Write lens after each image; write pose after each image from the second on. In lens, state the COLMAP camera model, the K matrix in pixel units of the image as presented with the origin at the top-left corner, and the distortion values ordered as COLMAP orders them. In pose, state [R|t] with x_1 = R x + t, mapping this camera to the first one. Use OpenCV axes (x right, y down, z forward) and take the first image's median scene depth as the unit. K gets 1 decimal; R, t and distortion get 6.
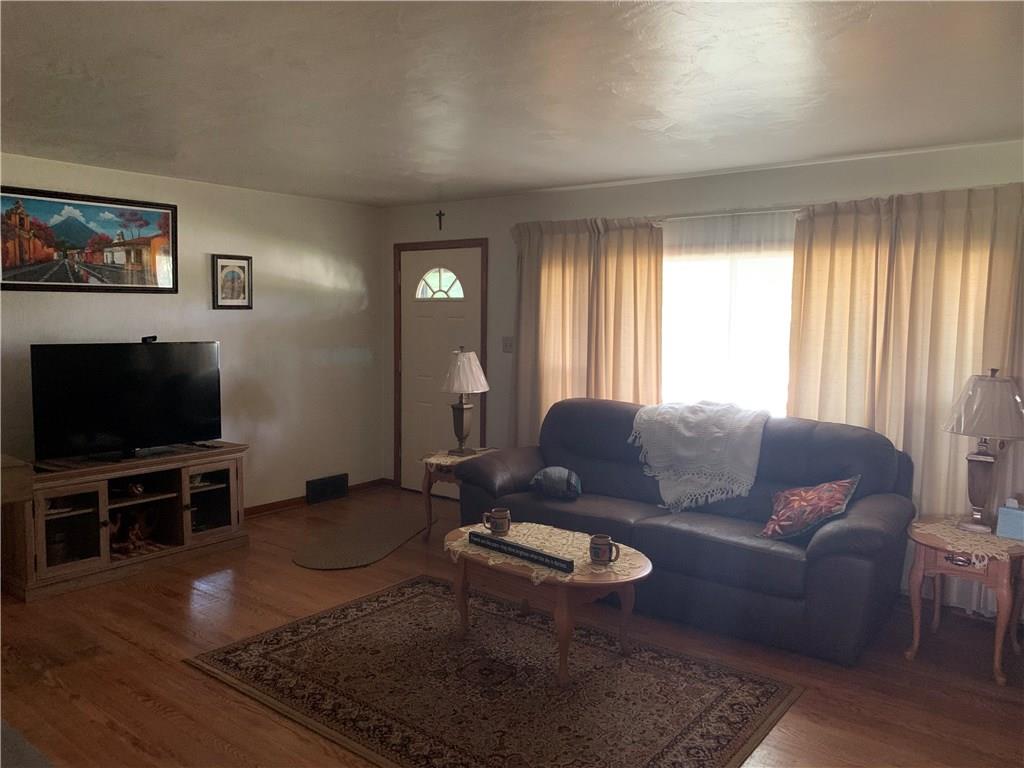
lens RADIAL K [[782.3, 0, 512.0], [0, 782.3, 384.0], [0, 0, 1]] dist [0.063812, -0.112317]
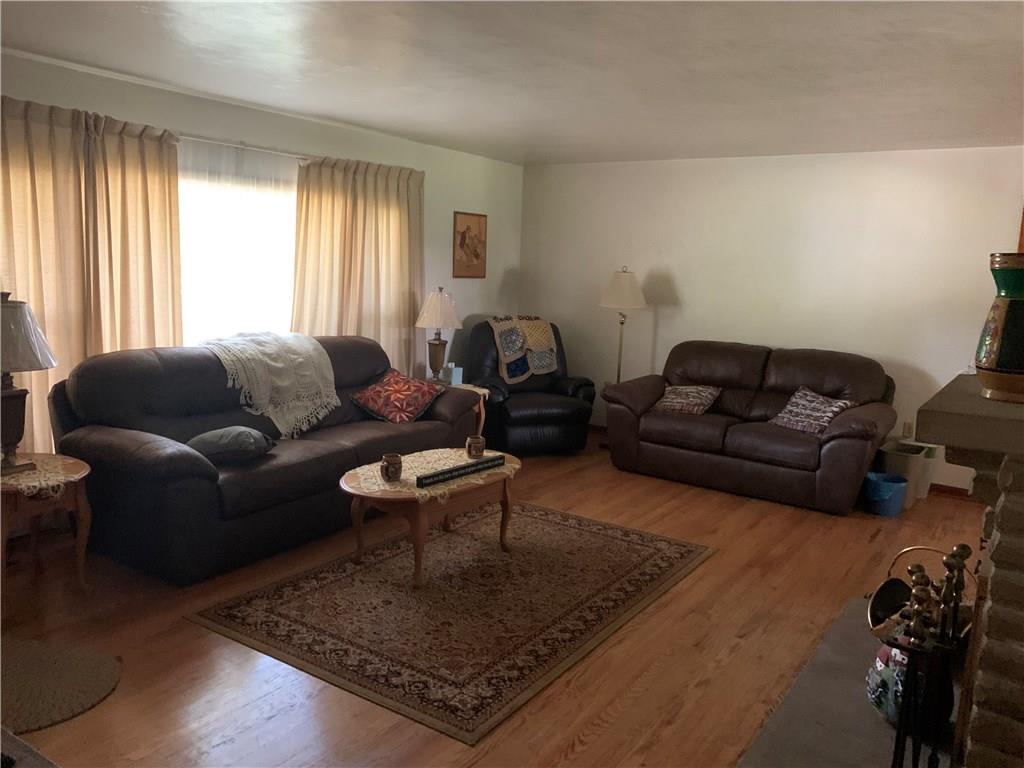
lens RADIAL K [[782.3, 0, 512.0], [0, 782.3, 384.0], [0, 0, 1]] dist [0.063812, -0.112317]
pose [[-0.071069, -0.168673, 0.983107, -0.886591], [0.050873, 0.983703, 0.172453, -0.080480], [-0.996173, 0.062269, -0.061330, 0.816836]]
